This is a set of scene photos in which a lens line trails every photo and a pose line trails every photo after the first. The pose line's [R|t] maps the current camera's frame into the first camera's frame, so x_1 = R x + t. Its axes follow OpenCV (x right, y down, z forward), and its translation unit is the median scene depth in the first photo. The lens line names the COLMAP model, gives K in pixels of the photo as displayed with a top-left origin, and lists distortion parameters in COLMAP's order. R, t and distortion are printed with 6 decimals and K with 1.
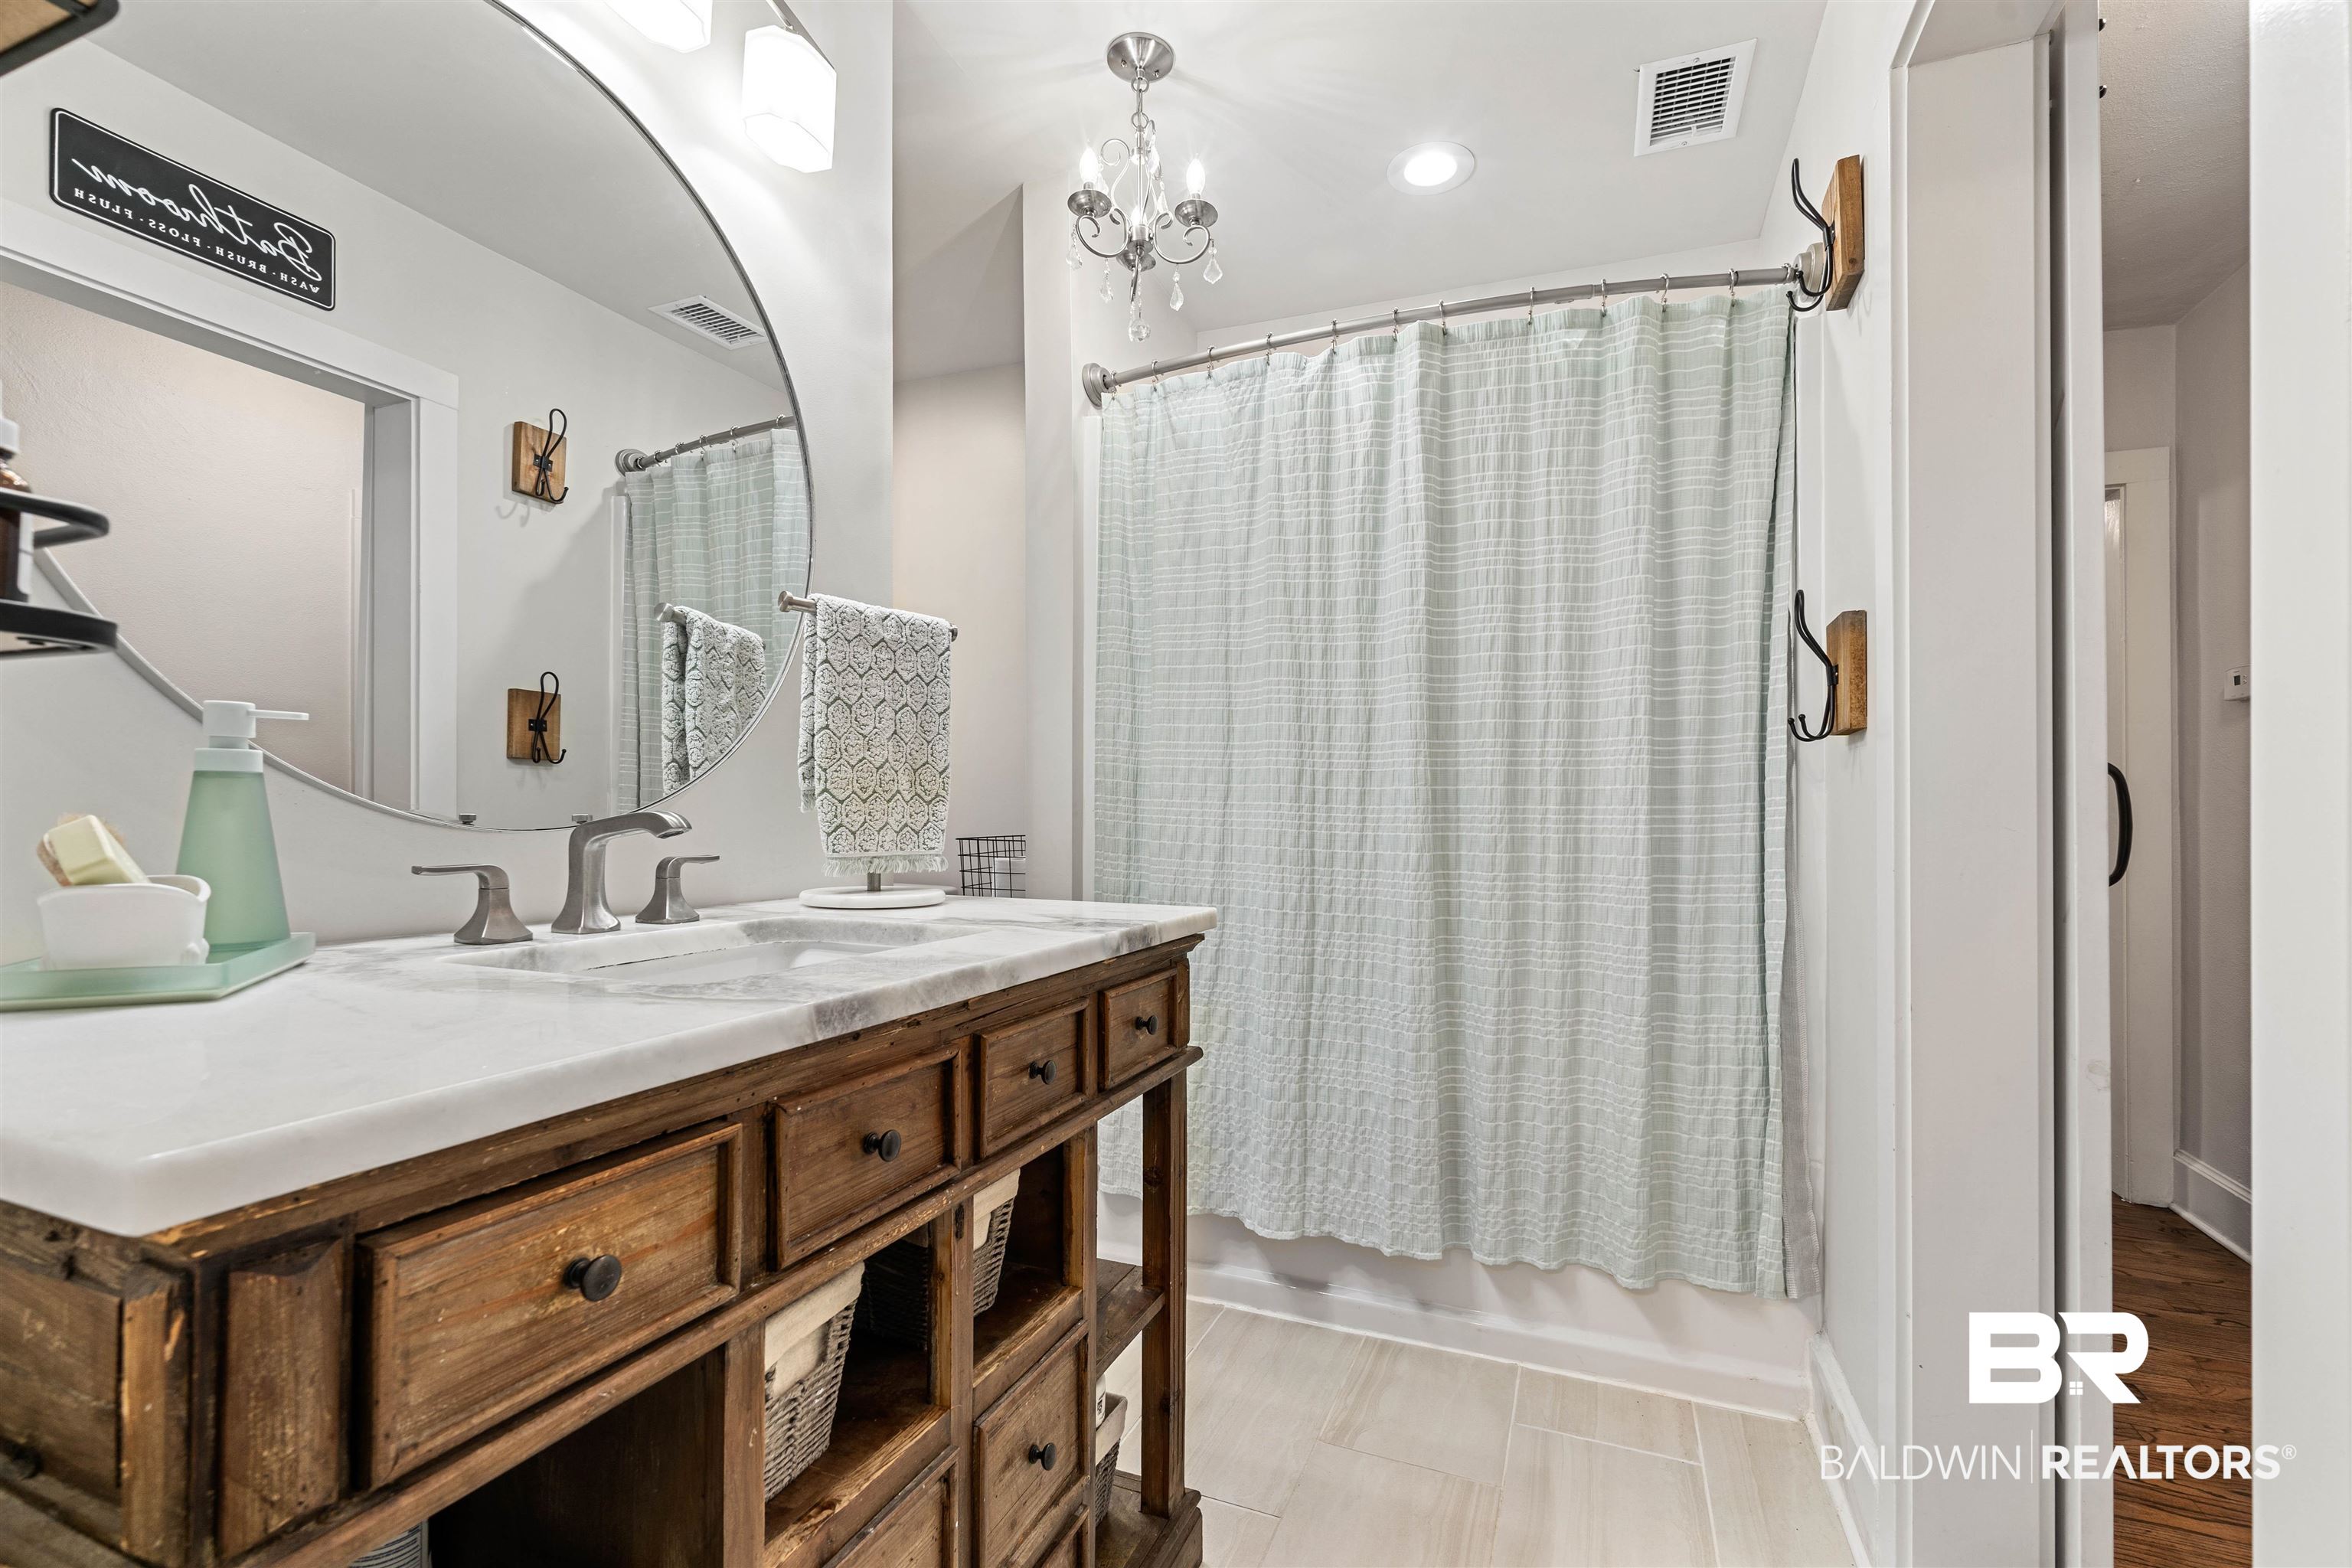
lens RADIAL K [[1083.3, 0, 1153.4], [0, 1083.3, 782.7], [0, 0, 1]] dist [-0.001037, -0.000159]
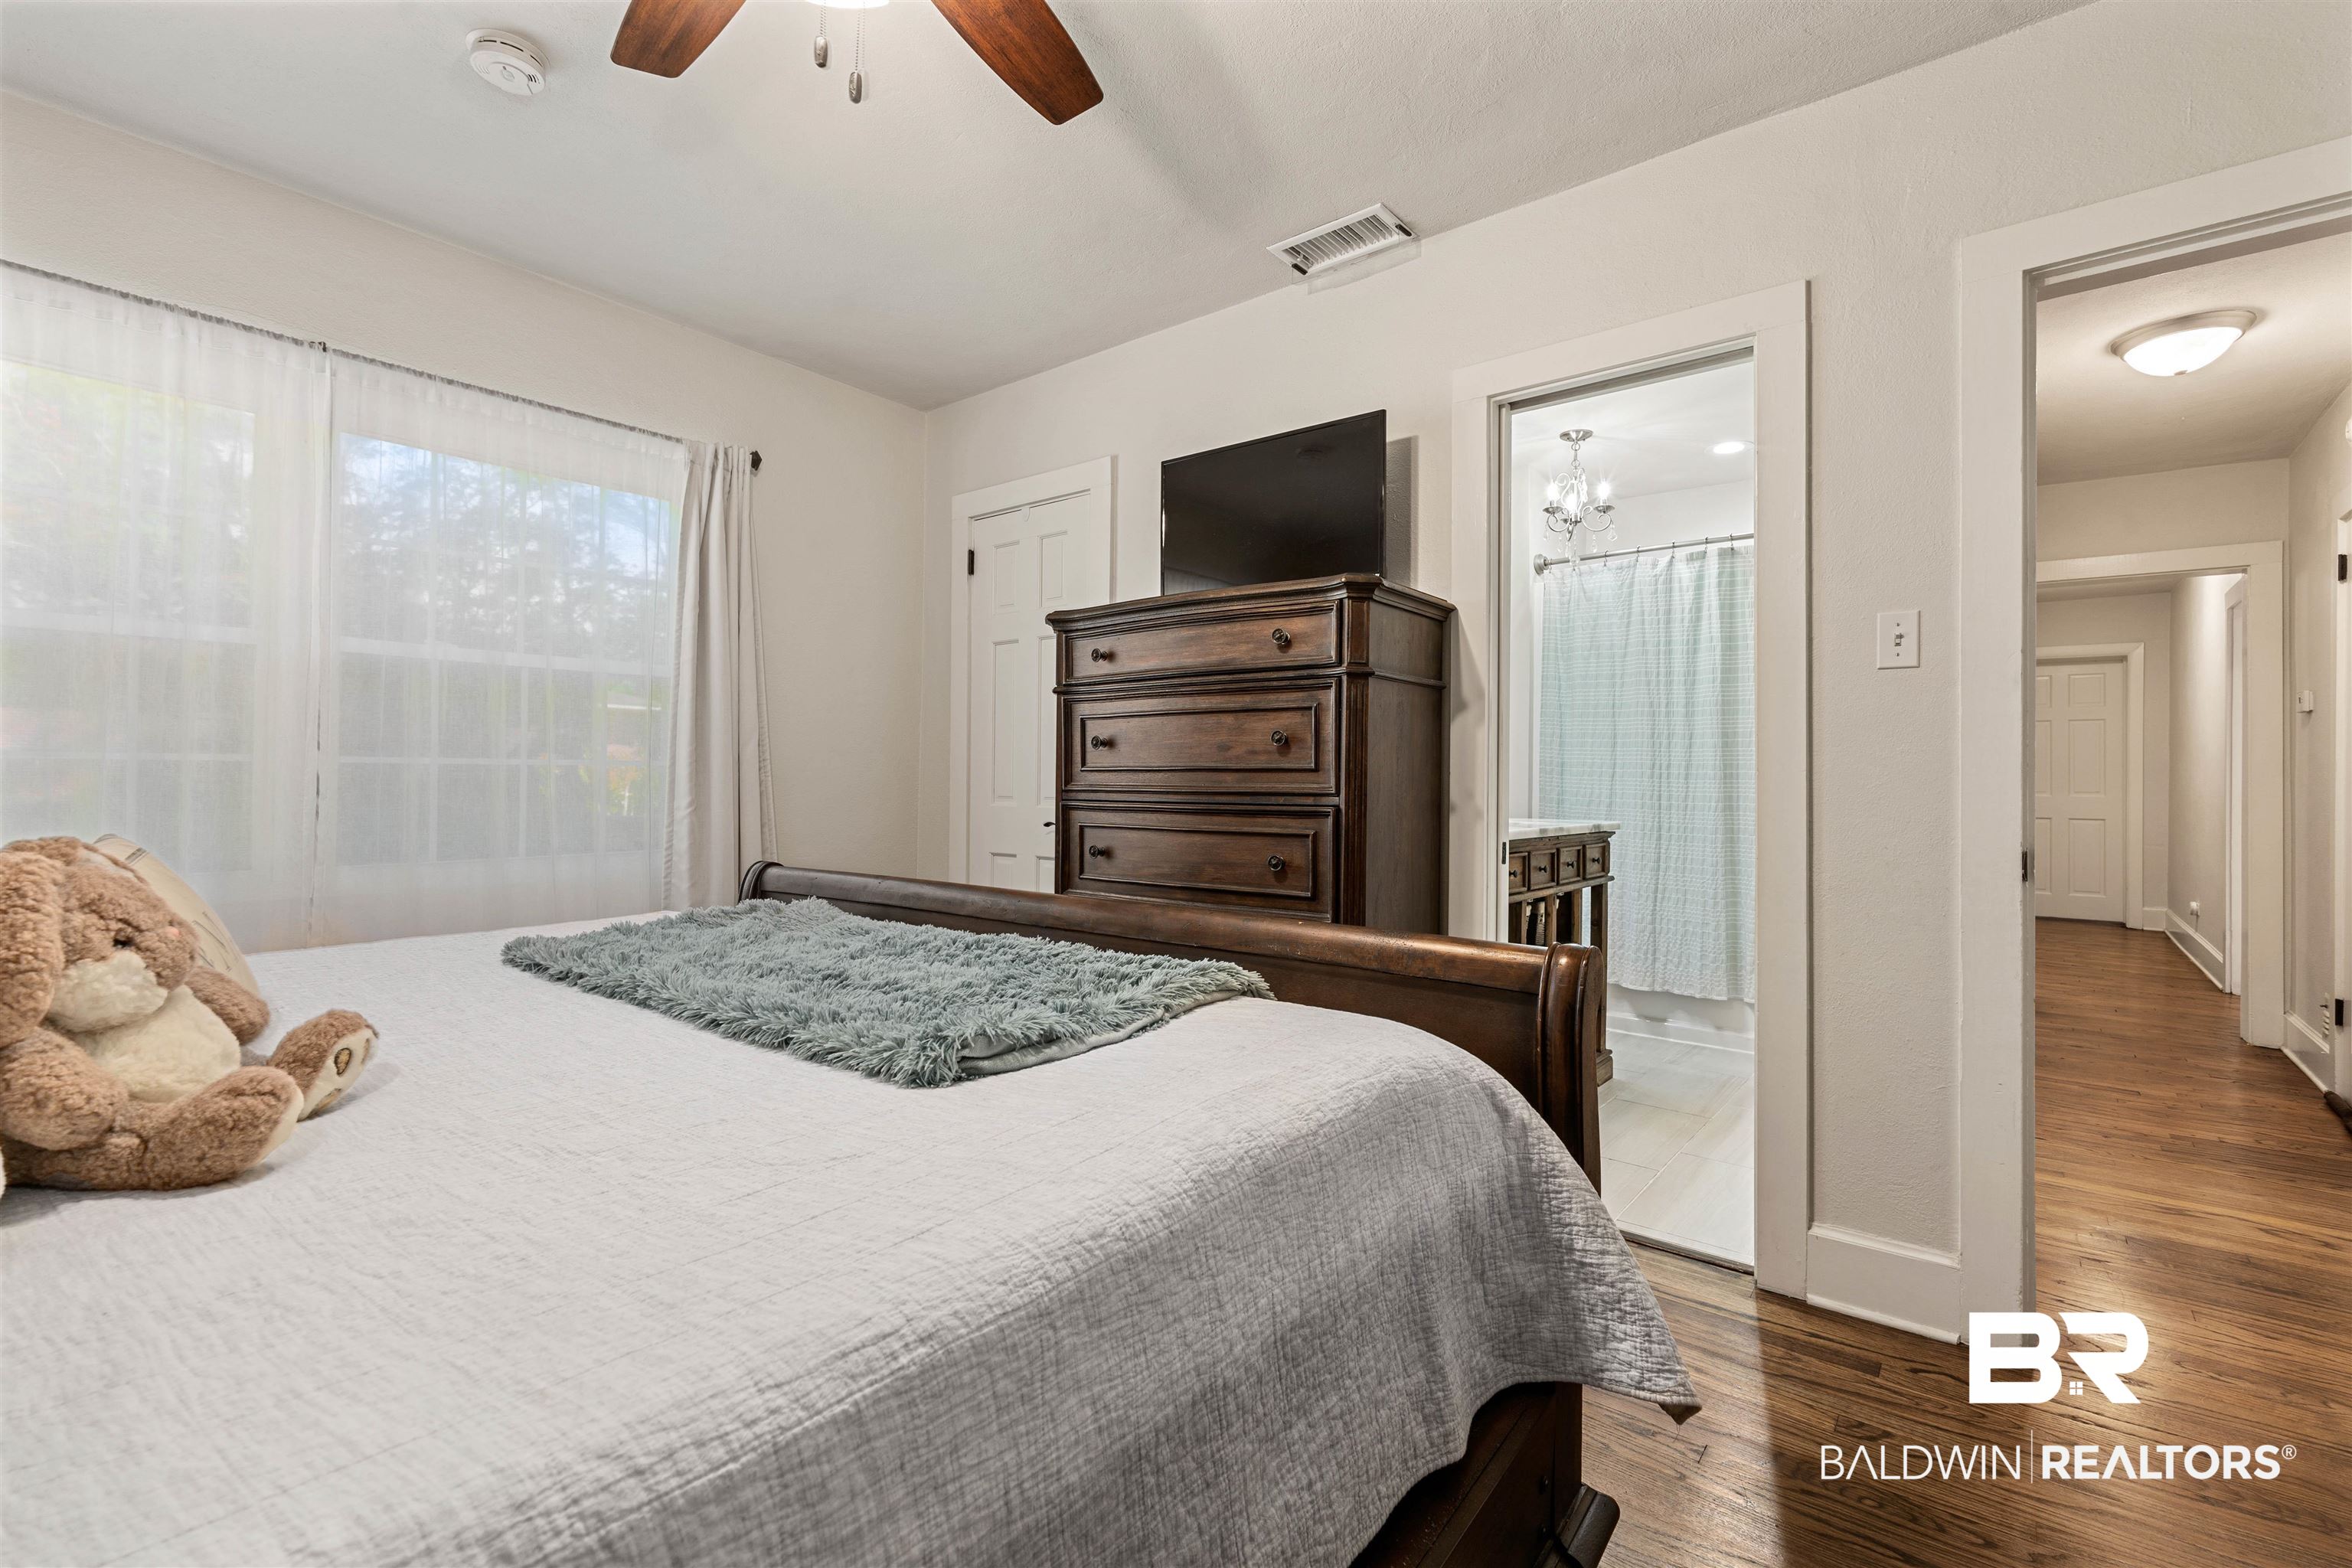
lens RADIAL K [[1083.3, 0, 1153.4], [0, 1083.3, 782.7], [0, 0, 1]] dist [-0.001037, -0.000159]
pose [[0.959929, 0.002812, -0.280229, -0.197754], [0.003880, 0.999720, 0.023323, -0.025703], [0.280216, -0.023476, 0.959650, -1.227130]]
